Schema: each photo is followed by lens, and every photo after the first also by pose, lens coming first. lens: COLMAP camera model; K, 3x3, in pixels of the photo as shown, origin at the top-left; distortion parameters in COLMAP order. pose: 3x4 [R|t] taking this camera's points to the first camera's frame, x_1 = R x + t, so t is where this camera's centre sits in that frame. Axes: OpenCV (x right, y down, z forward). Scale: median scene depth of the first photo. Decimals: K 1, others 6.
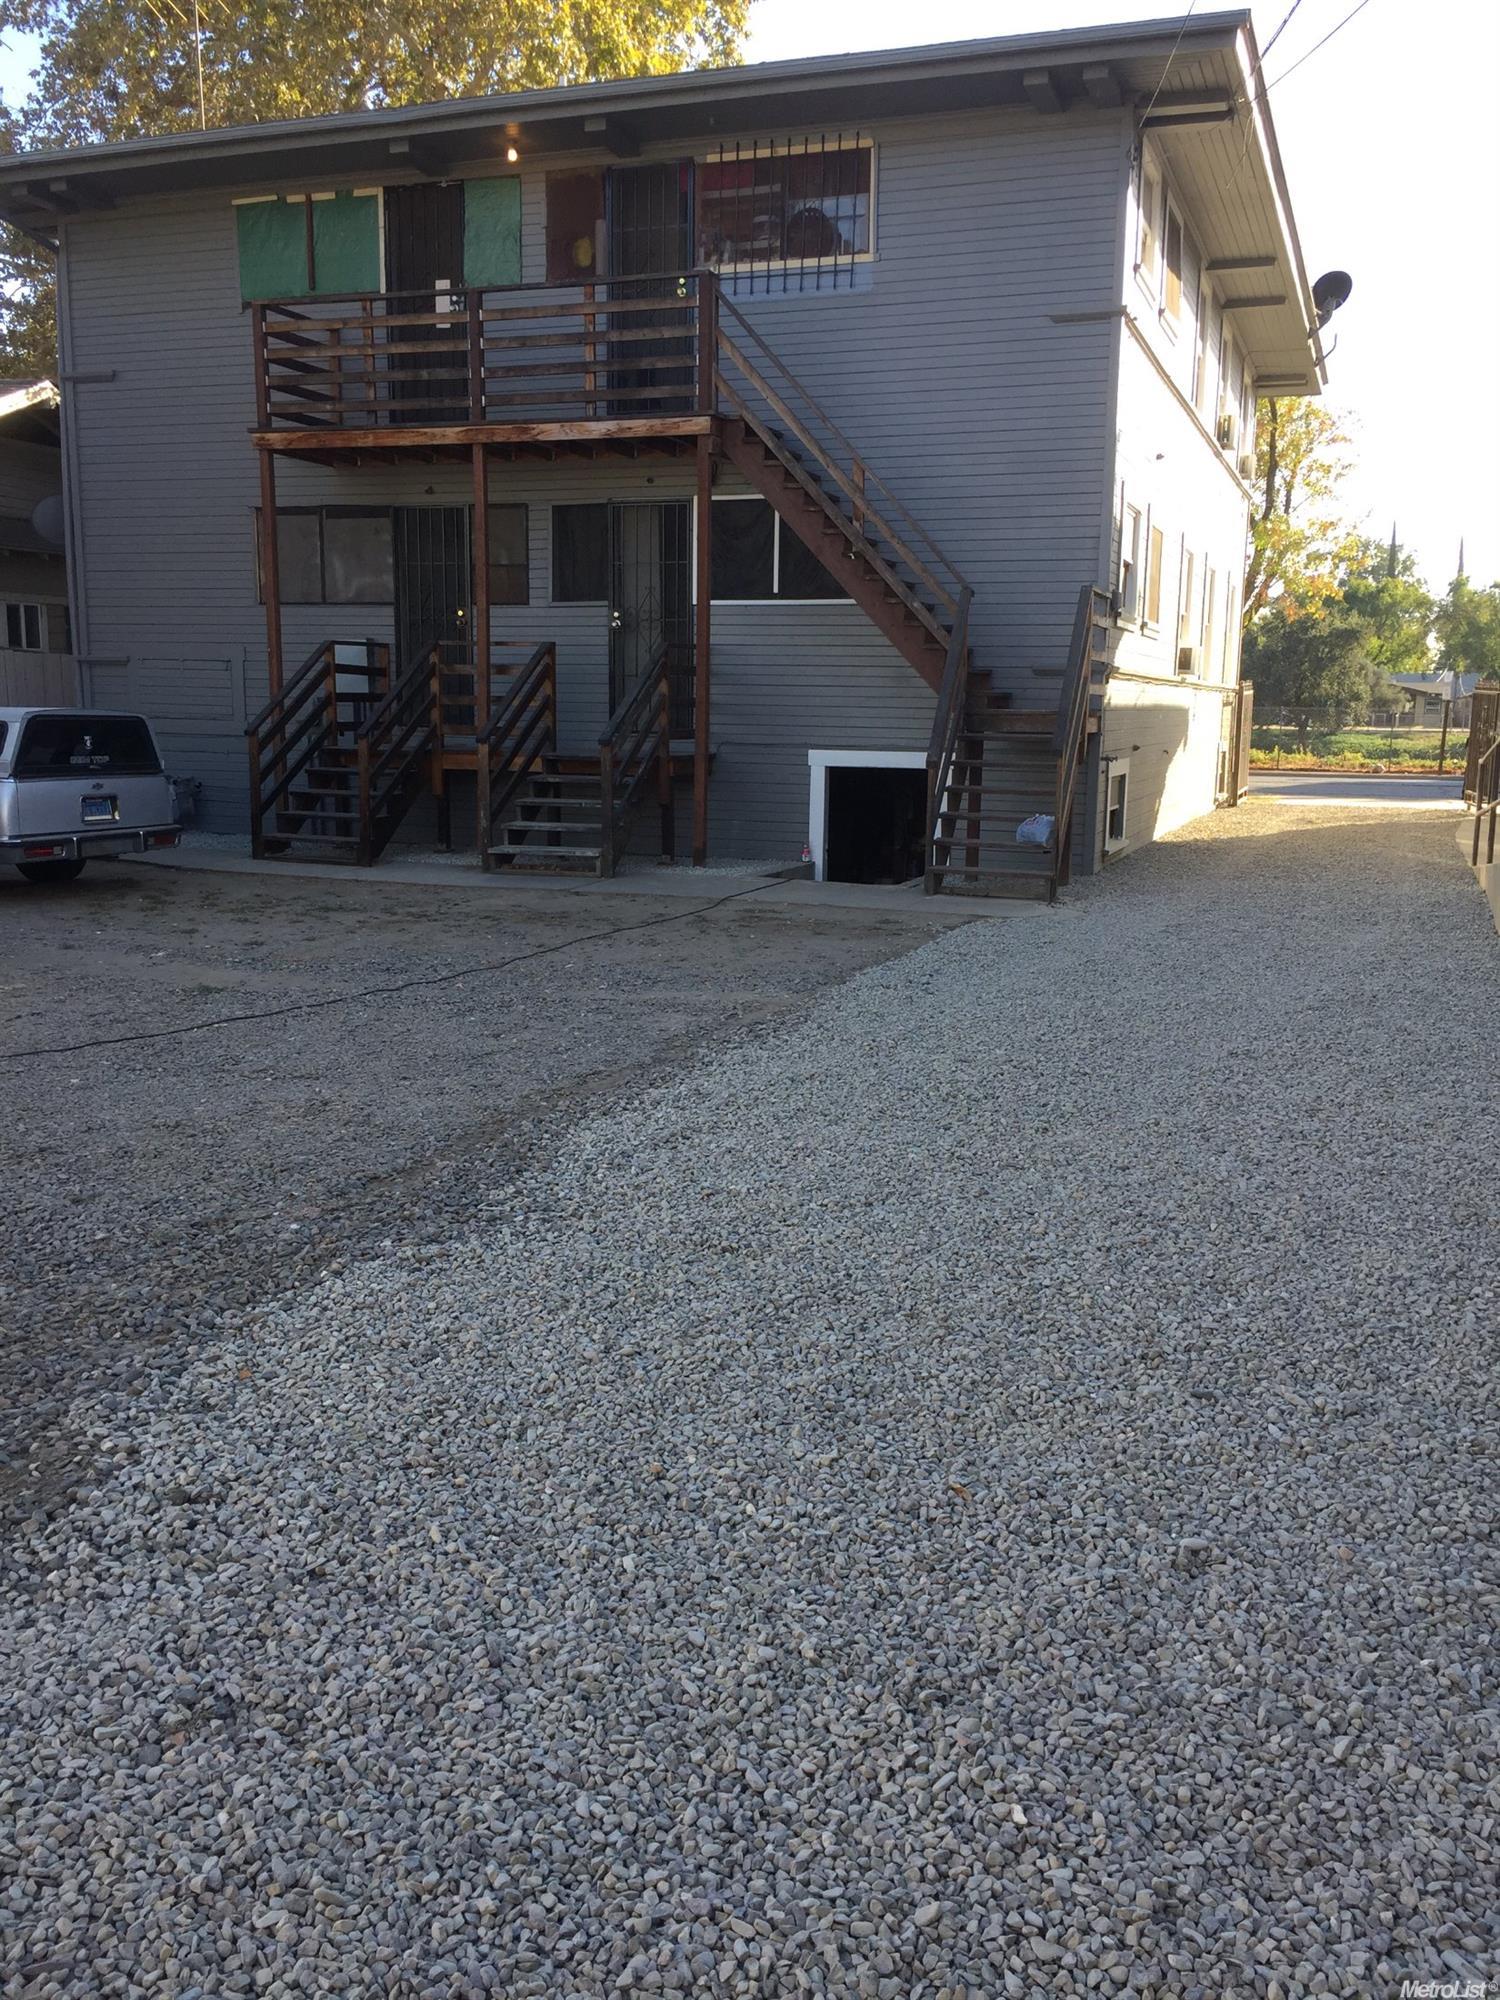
lens RADIAL K [[1709.0, 0, 745.0], [0, 1709.0, 1009.4], [0, 0, 1]] dist [0.114952, -0.168814]
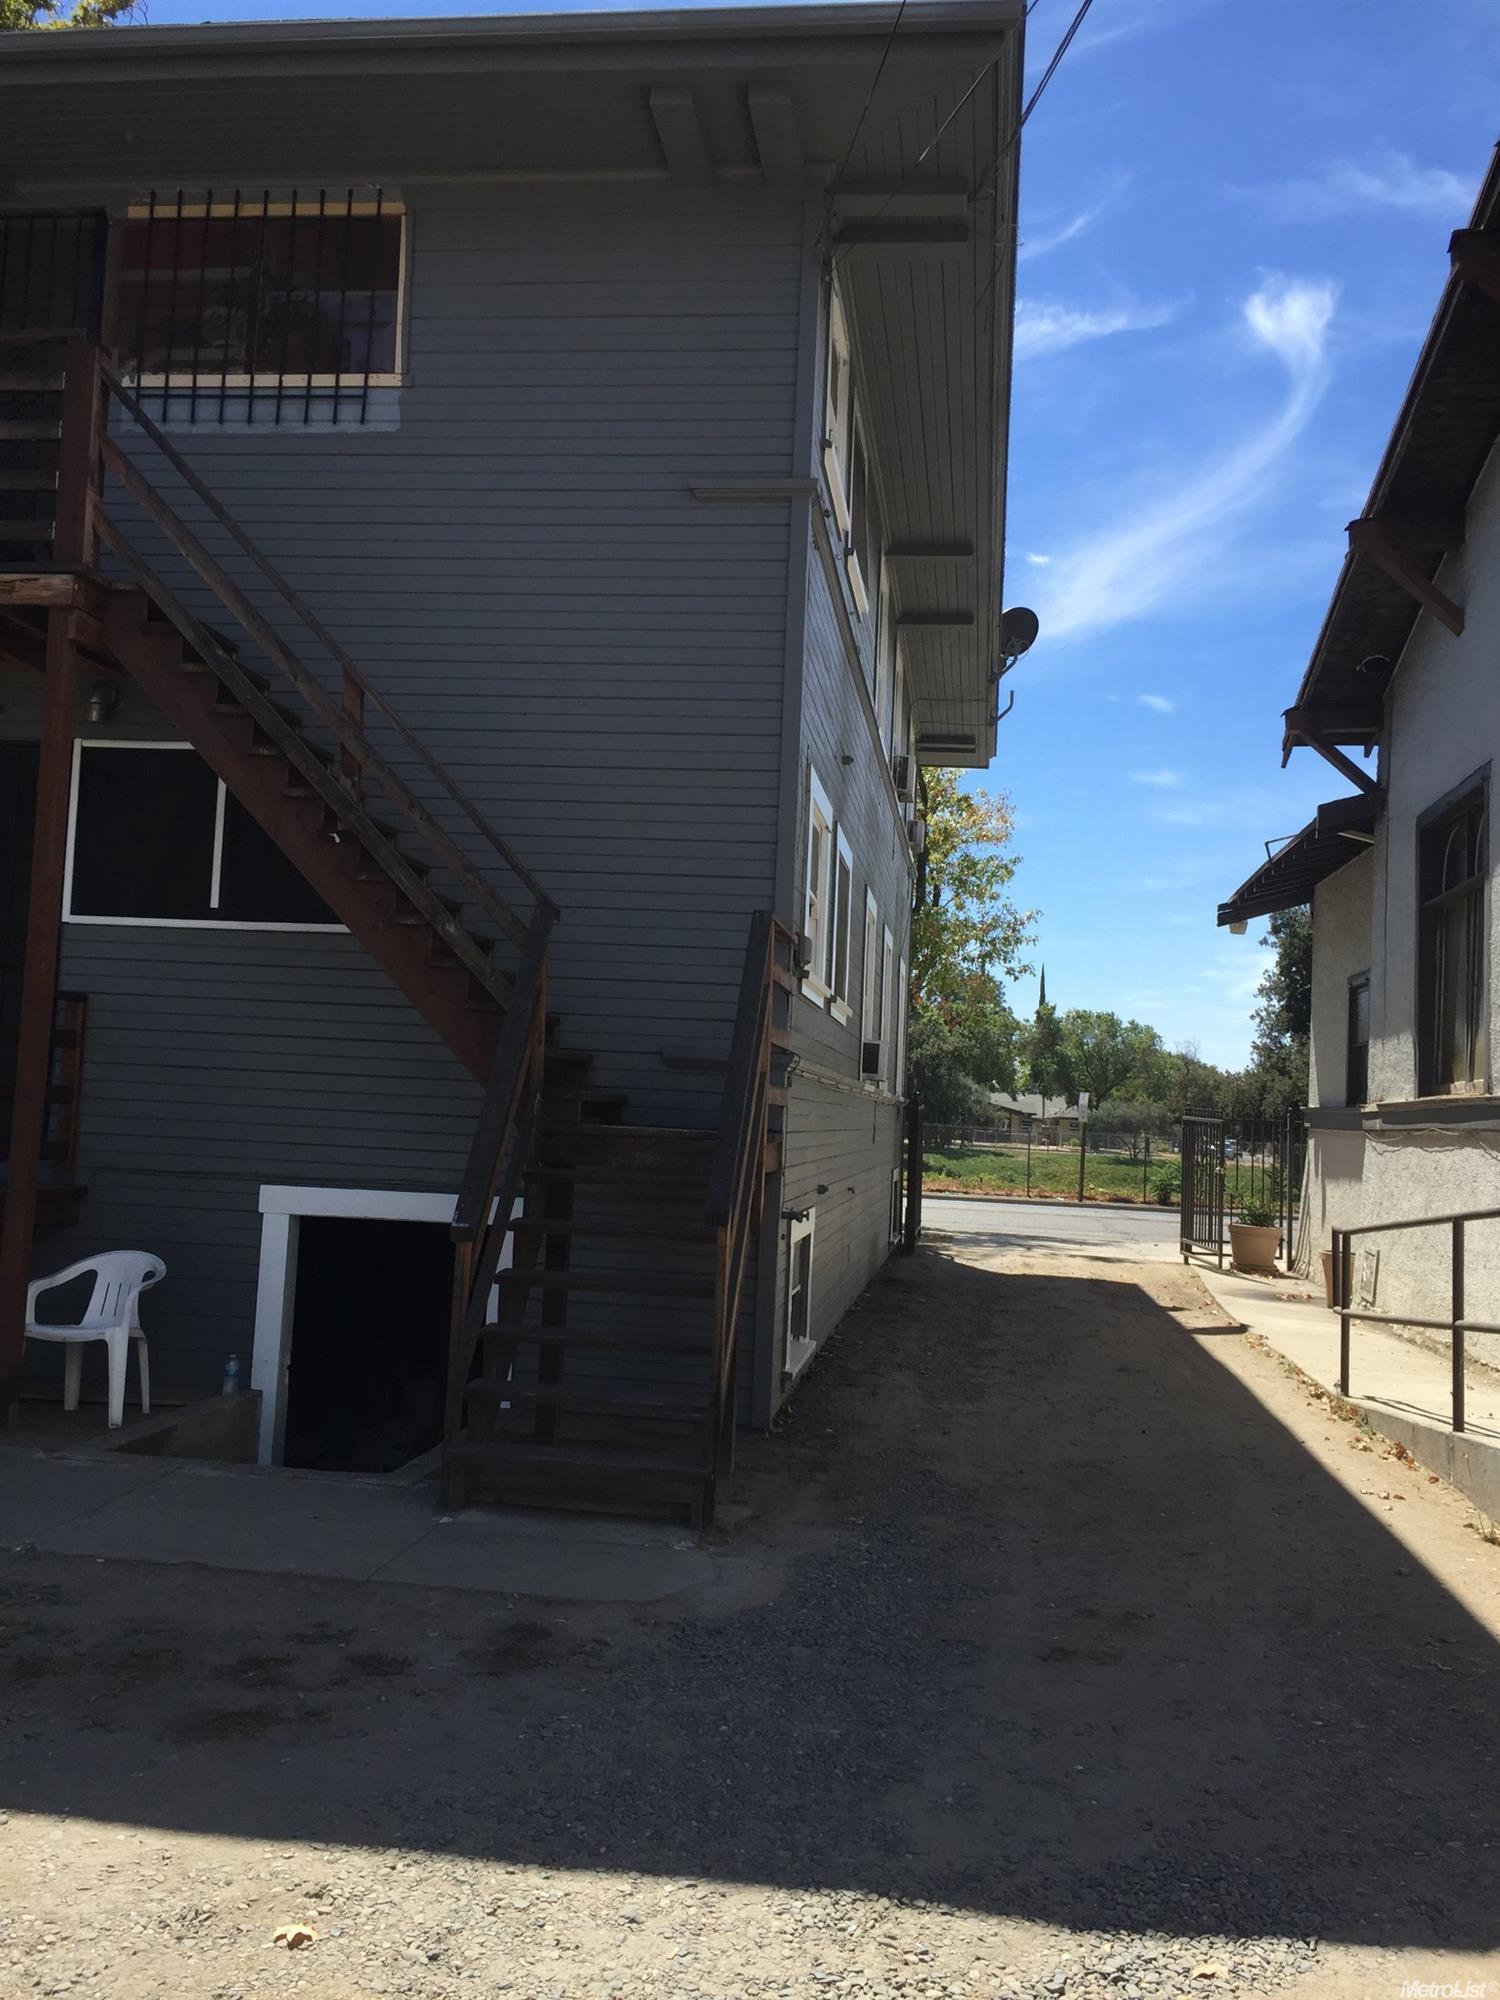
lens RADIAL K [[1709.0, 0, 745.0], [0, 1709.0, 1009.4], [0, 0, 1]] dist [0.114952, -0.168814]
pose [[0.975226, 0.045462, 0.216489, 0.069437], [0.005145, 0.973728, -0.227656, -0.083009], [-0.221151, 0.223130, 0.949371, 0.447805]]
